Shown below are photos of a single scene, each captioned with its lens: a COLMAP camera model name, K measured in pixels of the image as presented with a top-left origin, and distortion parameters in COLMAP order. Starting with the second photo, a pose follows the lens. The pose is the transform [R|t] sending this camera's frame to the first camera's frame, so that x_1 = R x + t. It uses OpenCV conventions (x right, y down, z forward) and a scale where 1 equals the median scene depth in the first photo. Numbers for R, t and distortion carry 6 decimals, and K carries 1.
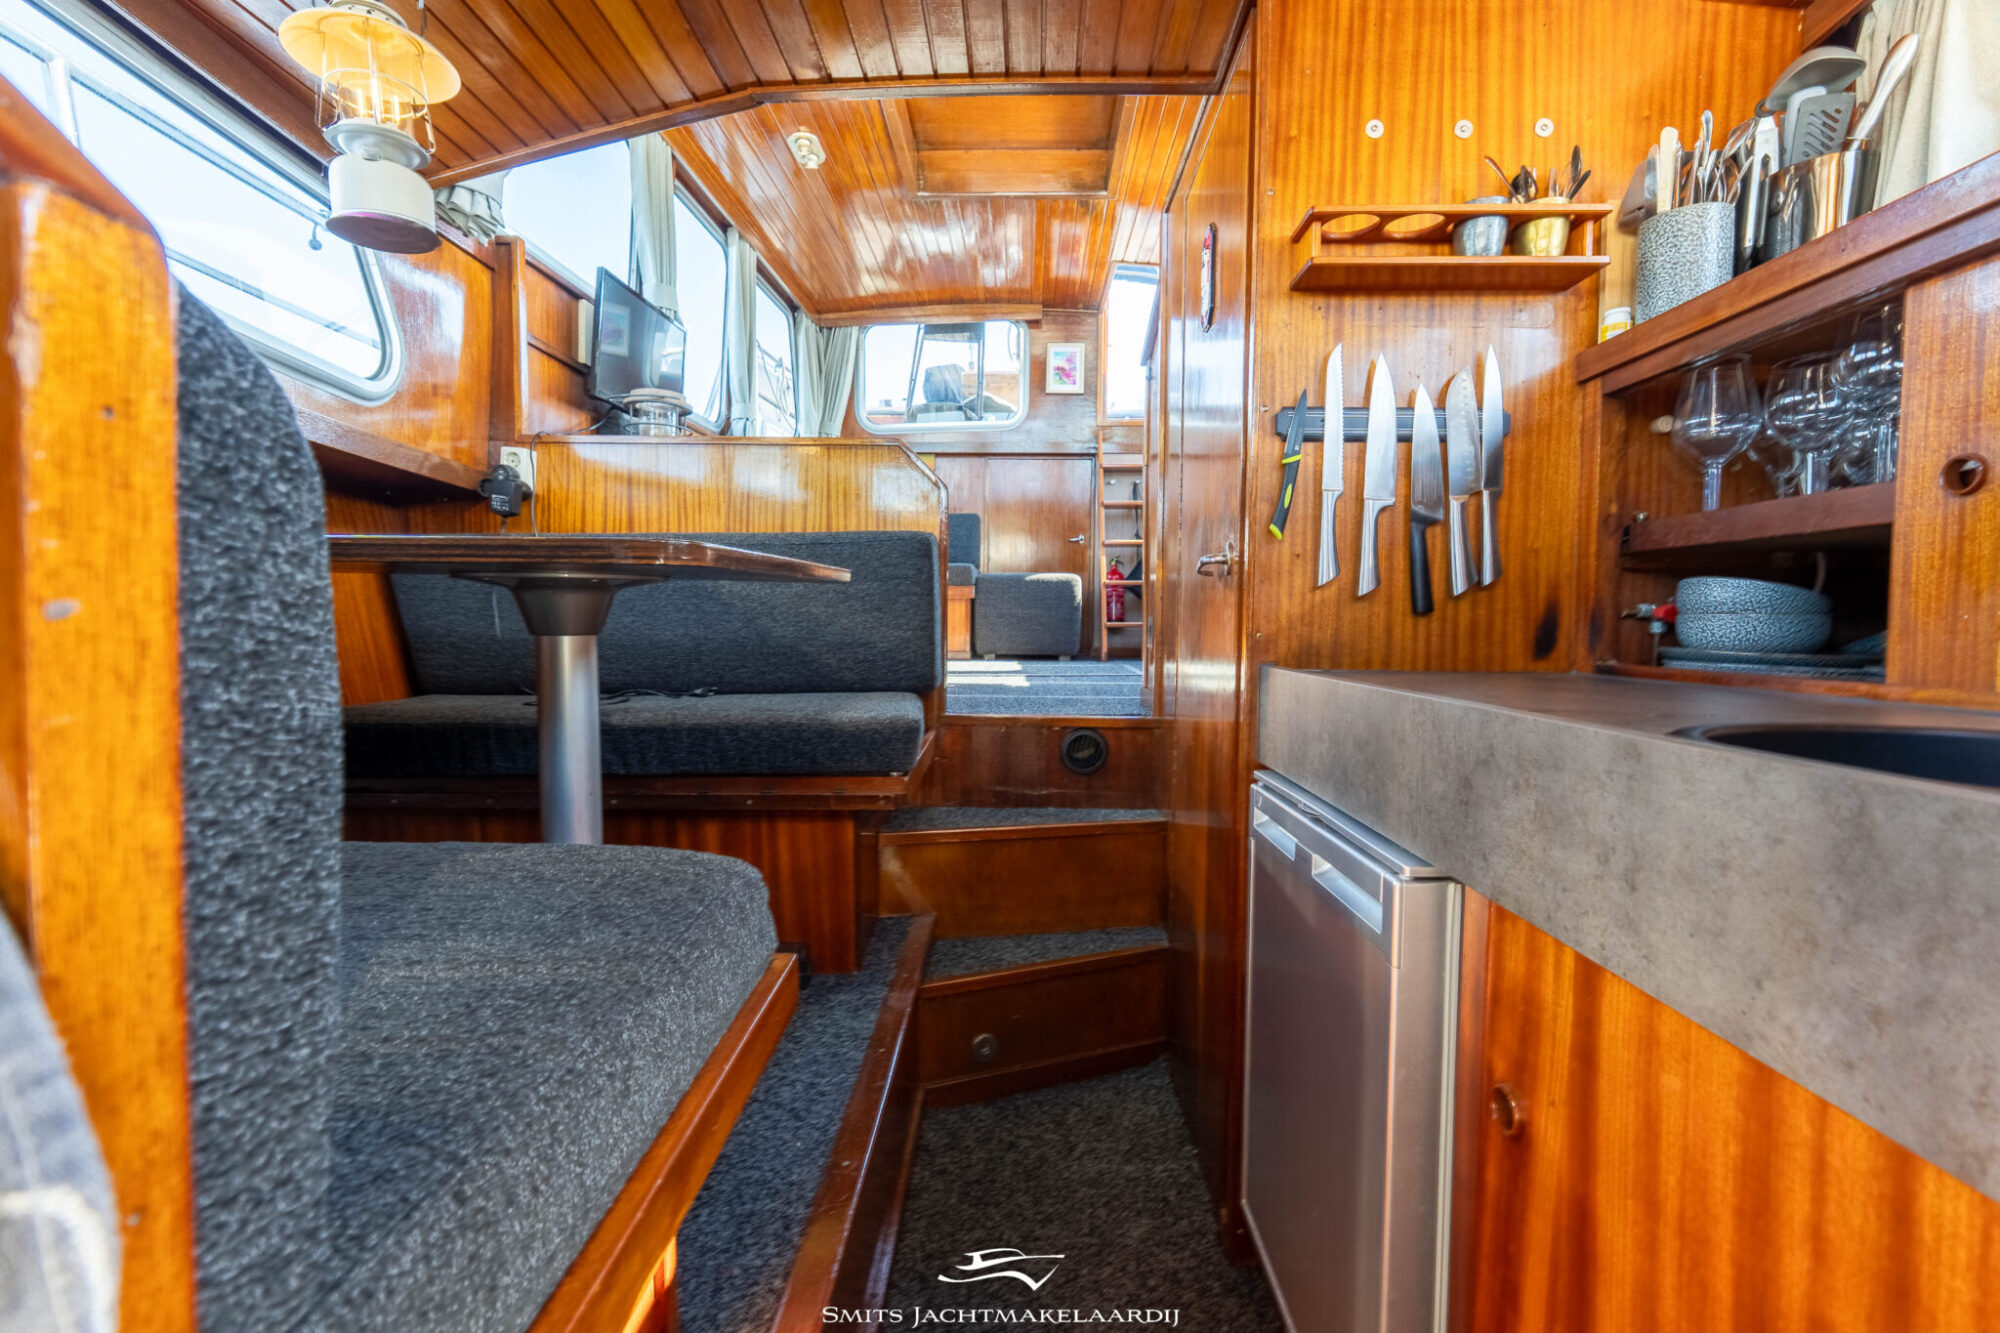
lens RADIAL K [[860.6, 0, 998.3], [0, 860.6, 664.5], [0, 0, 1]] dist [-0.003641, -0.000993]
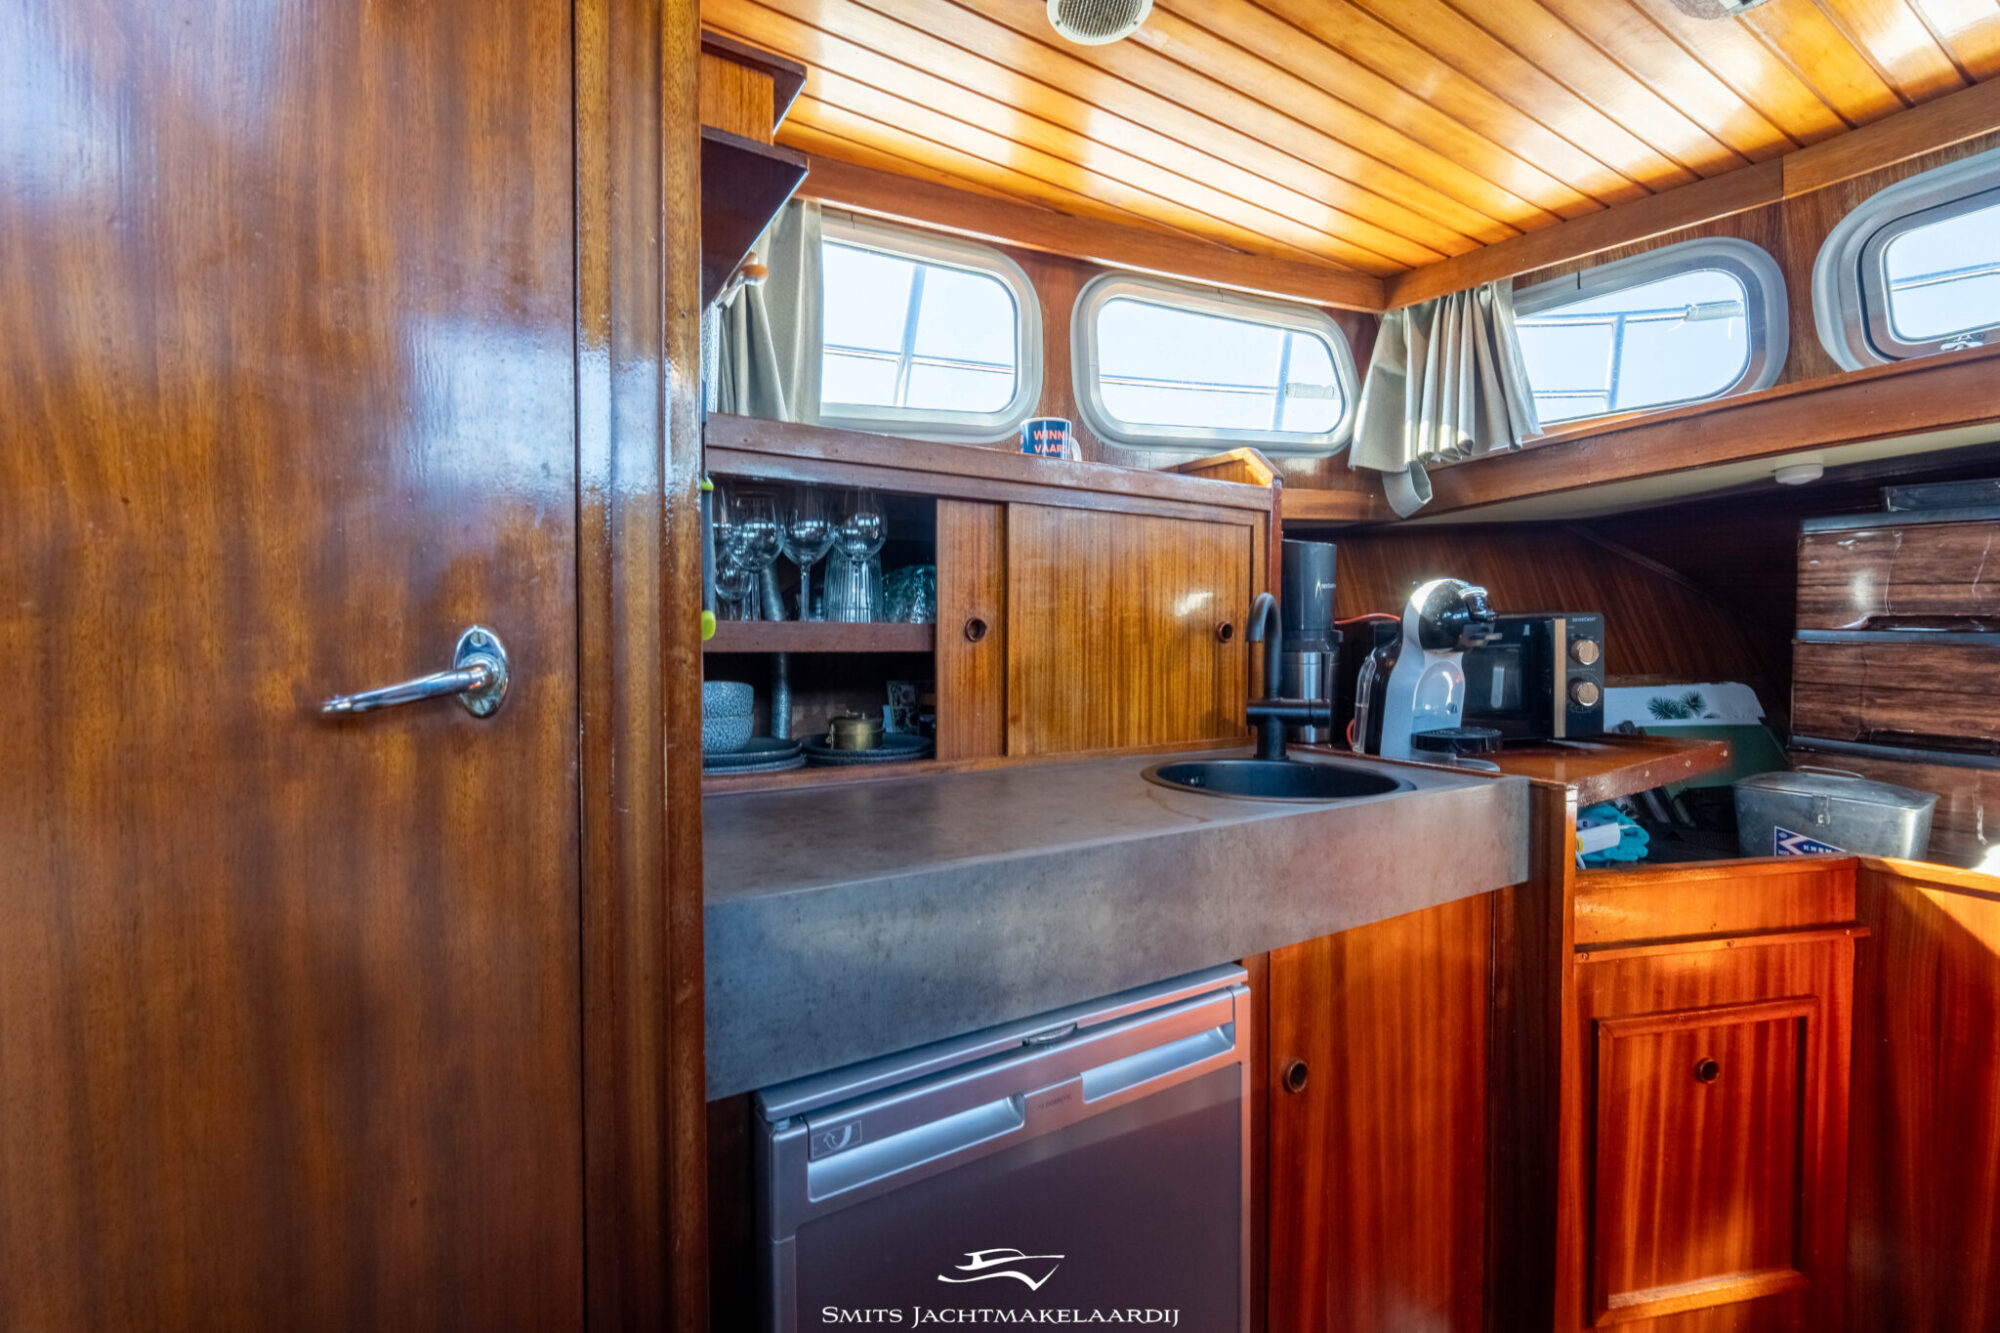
lens RADIAL K [[860.6, 0, 991.6], [0, 860.6, 667.0], [0, 0, 1]] dist [-0.003641, -0.000993]
pose [[-0.541923, -0.043150, 0.839319, -0.115010], [0.033872, 0.996748, 0.073114, -0.106660], [-0.839745, 0.068052, -0.538699, 0.745896]]
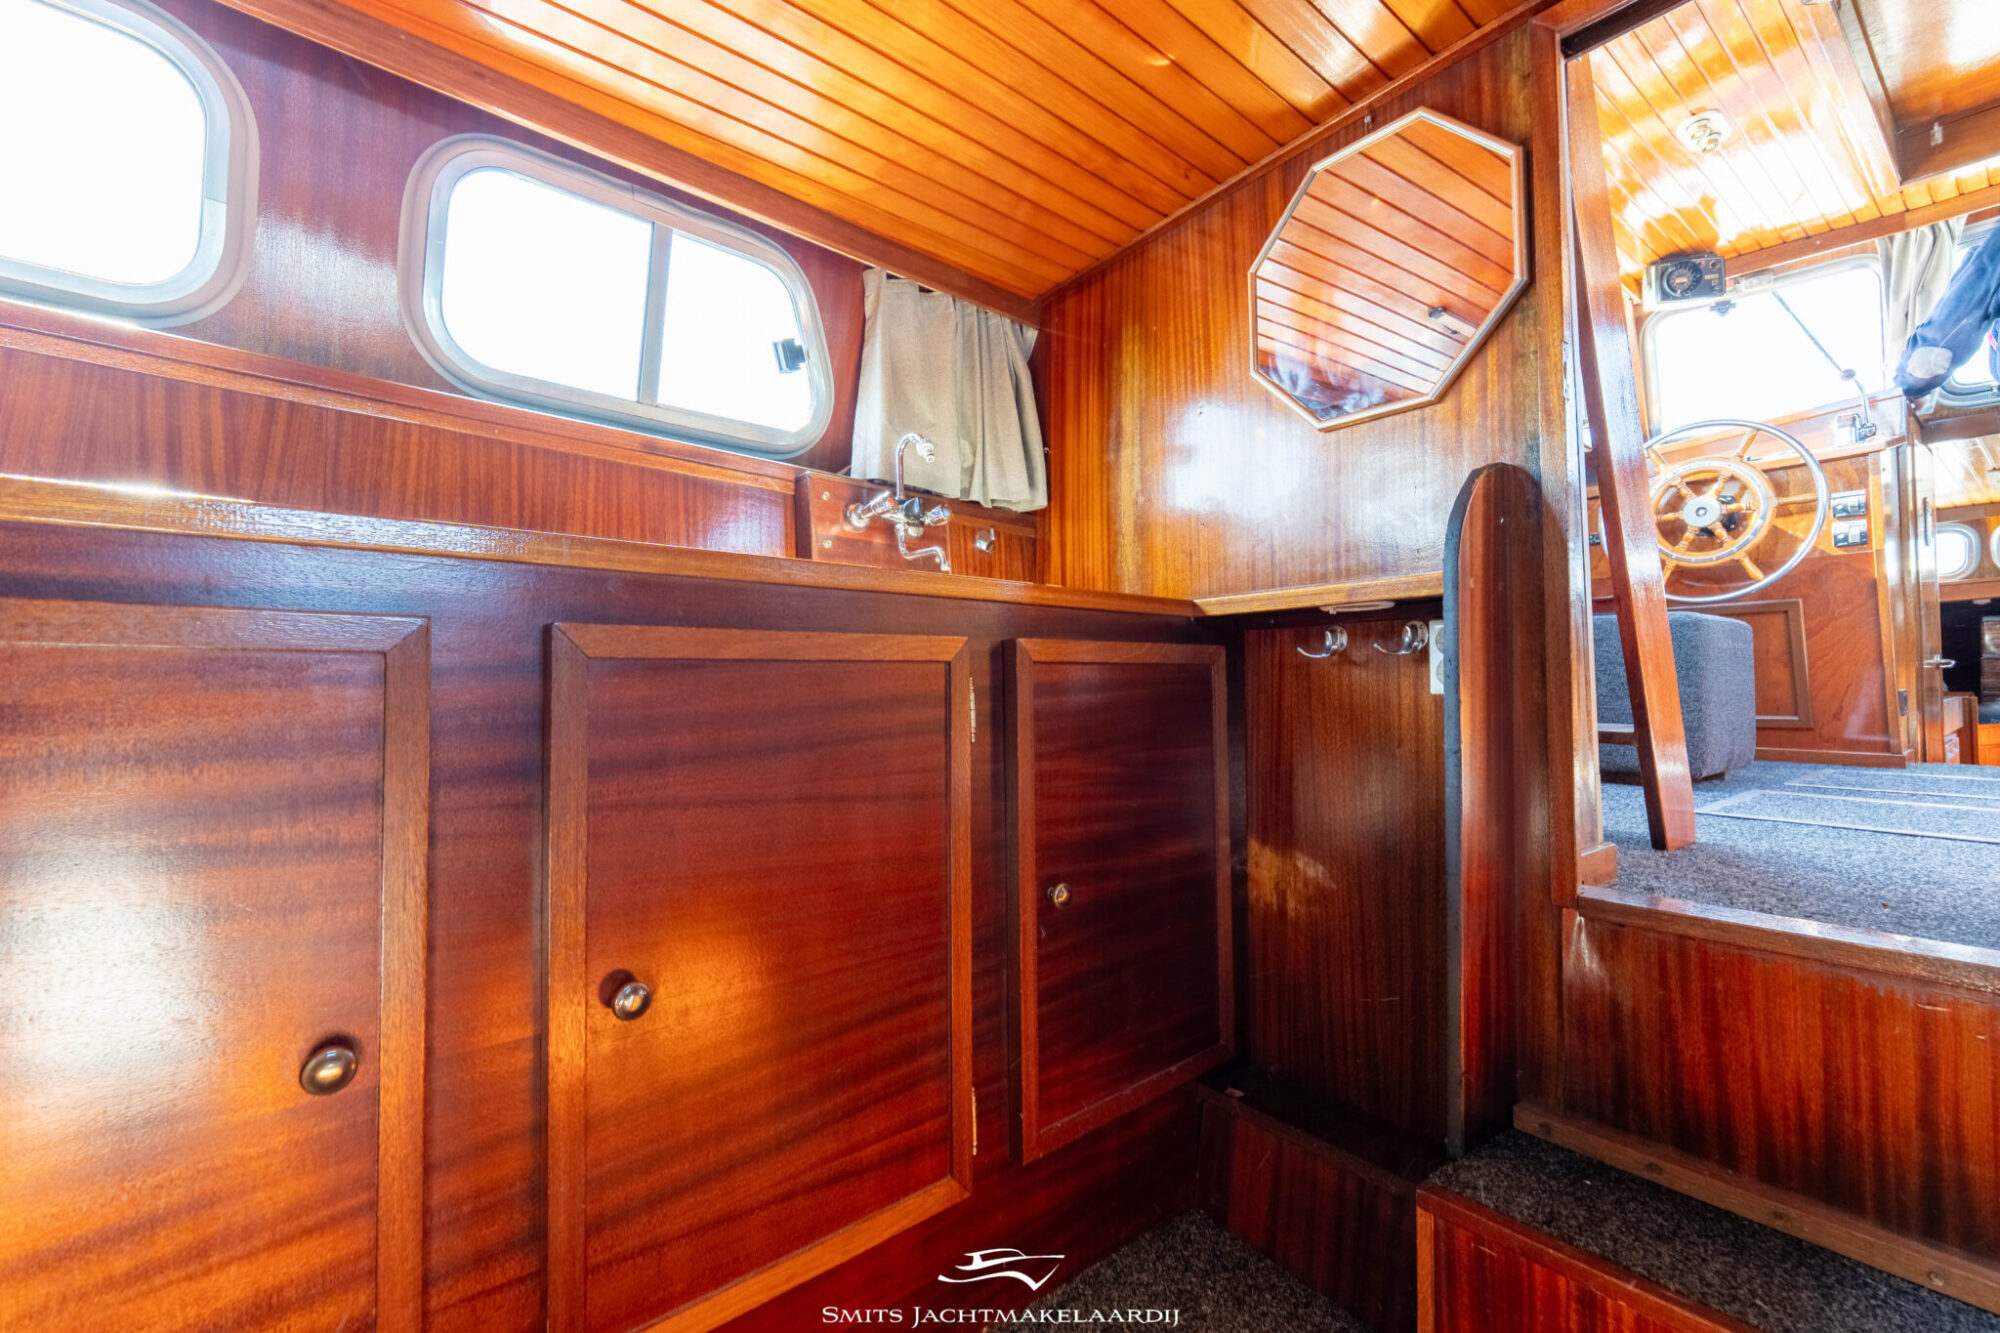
lens RADIAL K [[860.6, 0, 993.8], [0, 860.6, 667.3], [0, 0, 1]] dist [-0.003641, -0.000993]
pose [[-0.637021, 0.012661, 0.770742, 0.081368], [0.049446, 0.998477, 0.024466, -0.215370], [-0.769259, 0.053696, -0.636677, 3.305033]]
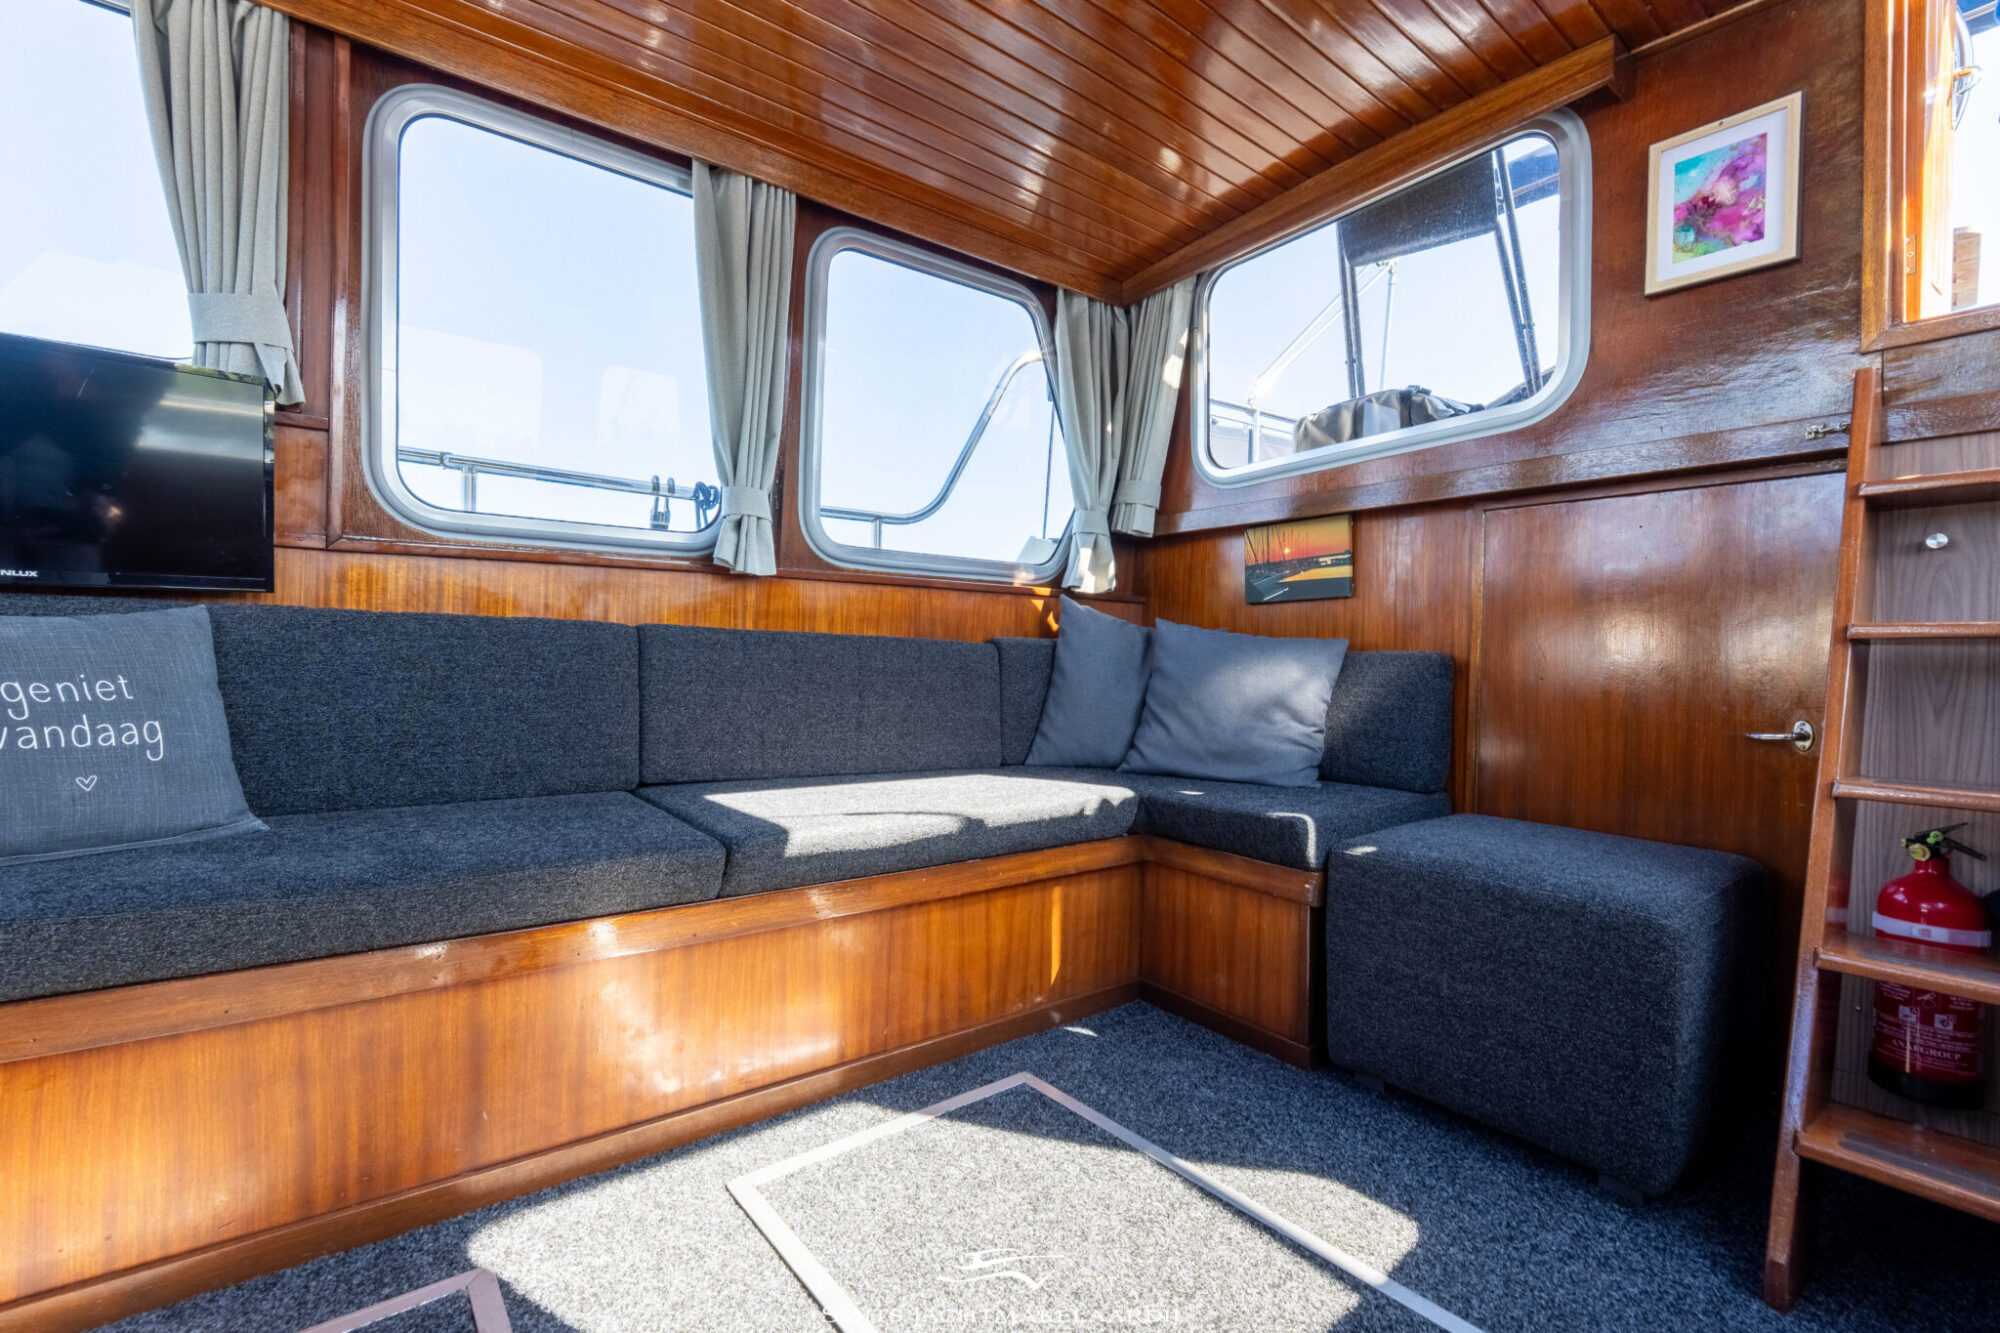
lens RADIAL K [[860.6, 0, 995.5], [0, 860.6, 673.1], [0, 0, 1]] dist [-0.003641, -0.000993]
pose [[0.642356, 0.016110, -0.766237, 0.379884], [-0.067652, 0.997068, -0.035750, -0.359918], [0.763414, 0.074802, 0.641563, 1.541480]]
